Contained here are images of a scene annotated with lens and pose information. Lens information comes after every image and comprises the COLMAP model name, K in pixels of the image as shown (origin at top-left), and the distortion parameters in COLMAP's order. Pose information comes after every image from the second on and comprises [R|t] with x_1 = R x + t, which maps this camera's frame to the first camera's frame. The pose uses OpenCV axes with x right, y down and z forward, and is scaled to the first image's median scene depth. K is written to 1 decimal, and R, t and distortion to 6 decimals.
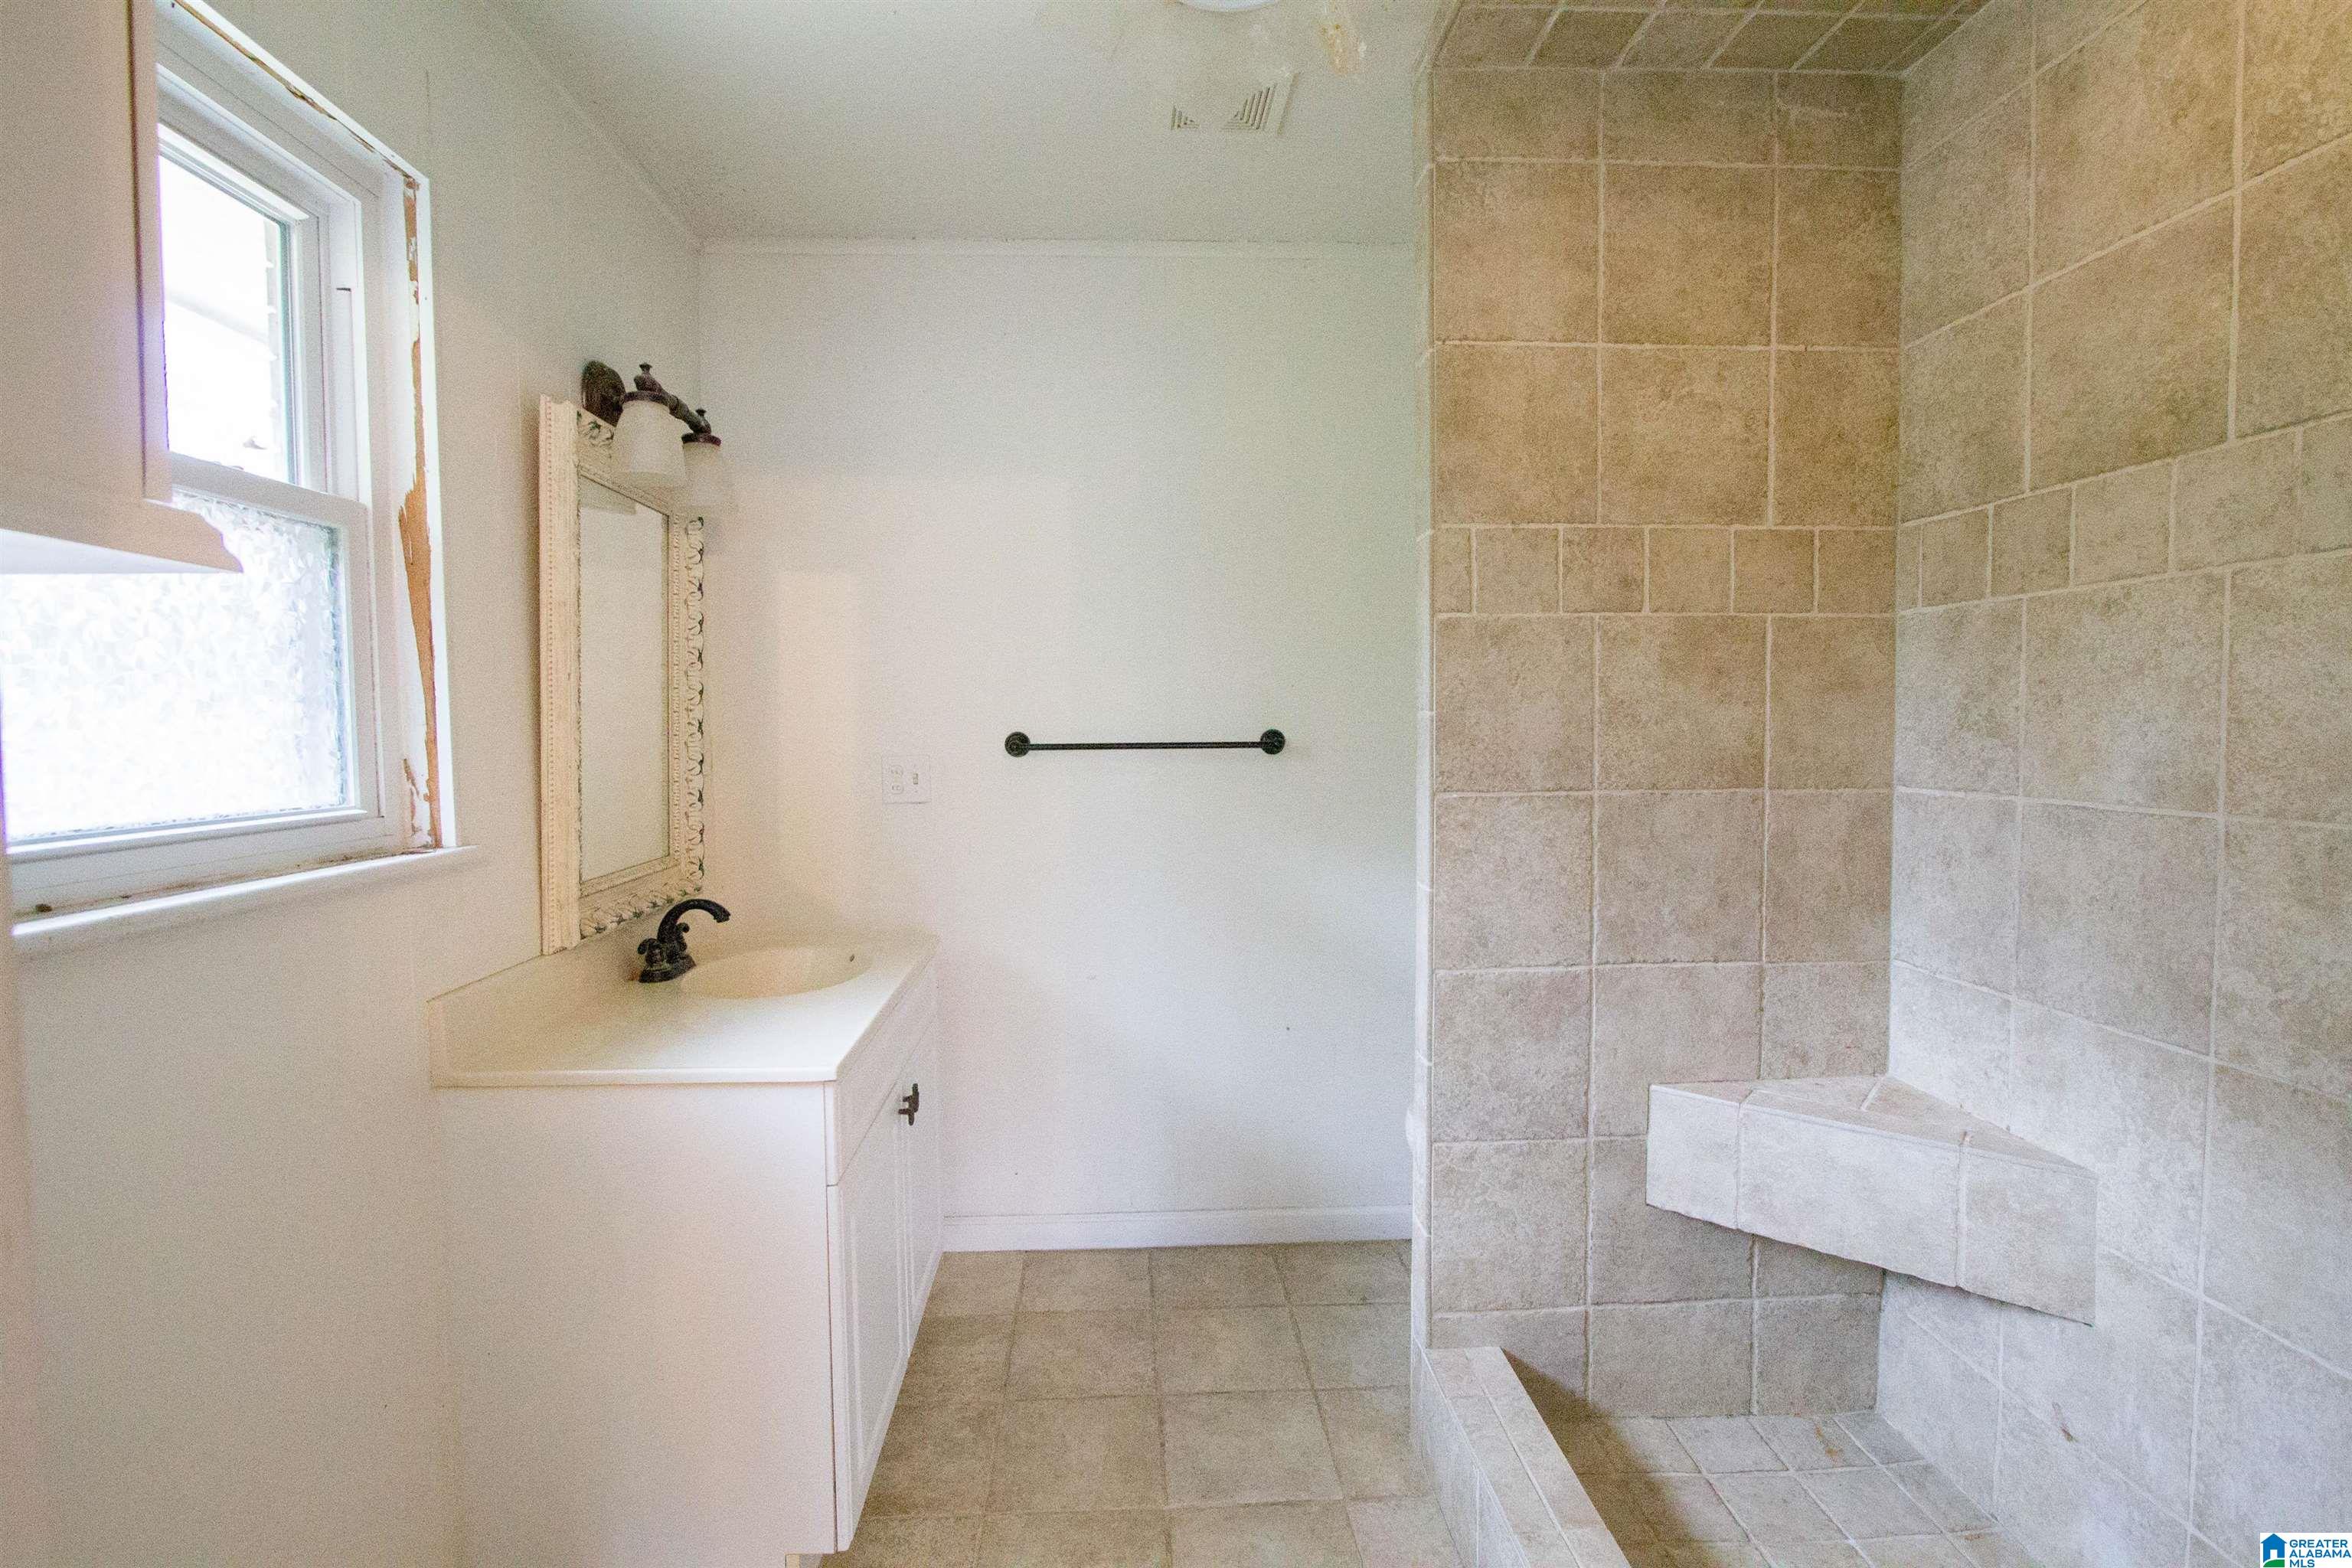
lens RADIAL K [[1091.5, 0, 1179.8], [0, 1091.5, 774.7], [0, 0, 1]] dist [-0.023487, 0.005329]
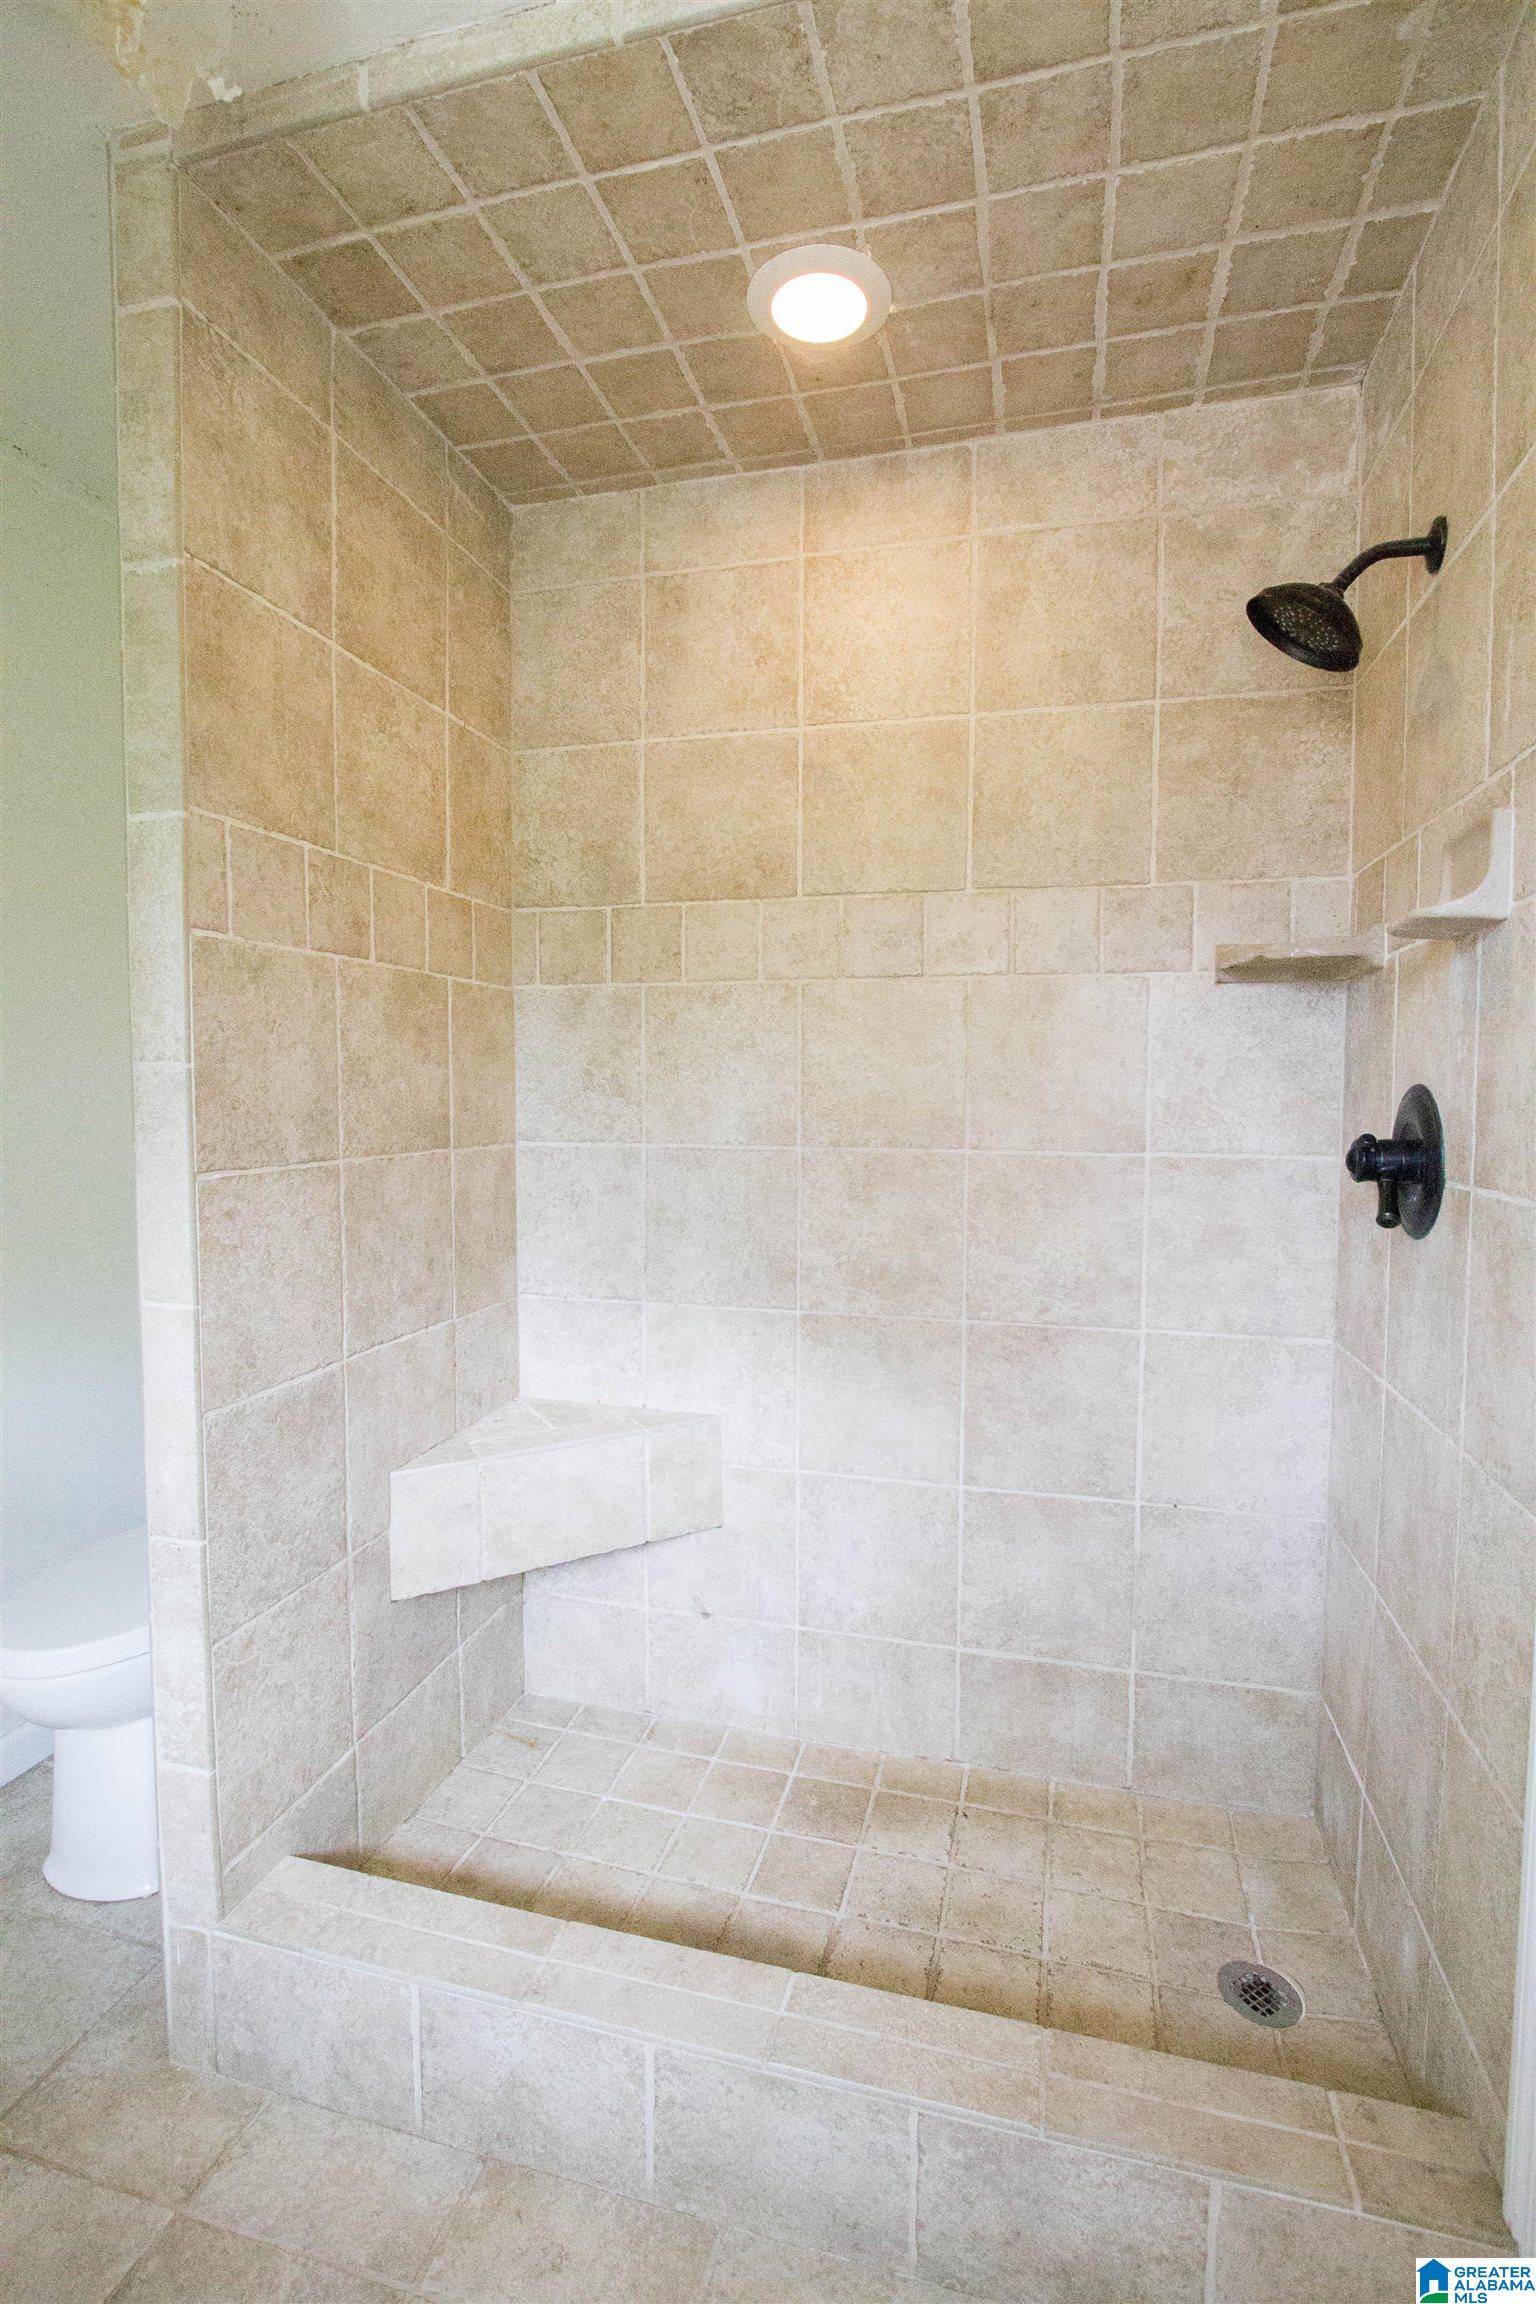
lens RADIAL K [[1069.2, 0, 775.6], [0, 1069.2, 1148.9], [0, 0, 1]] dist [-0.023487, 0.005329]
pose [[0.304571, -0.045665, 0.951394, -0.330809], [0.040008, 0.998582, 0.035123, -0.009976], [-0.951649, 0.027366, 0.305966, 0.417556]]
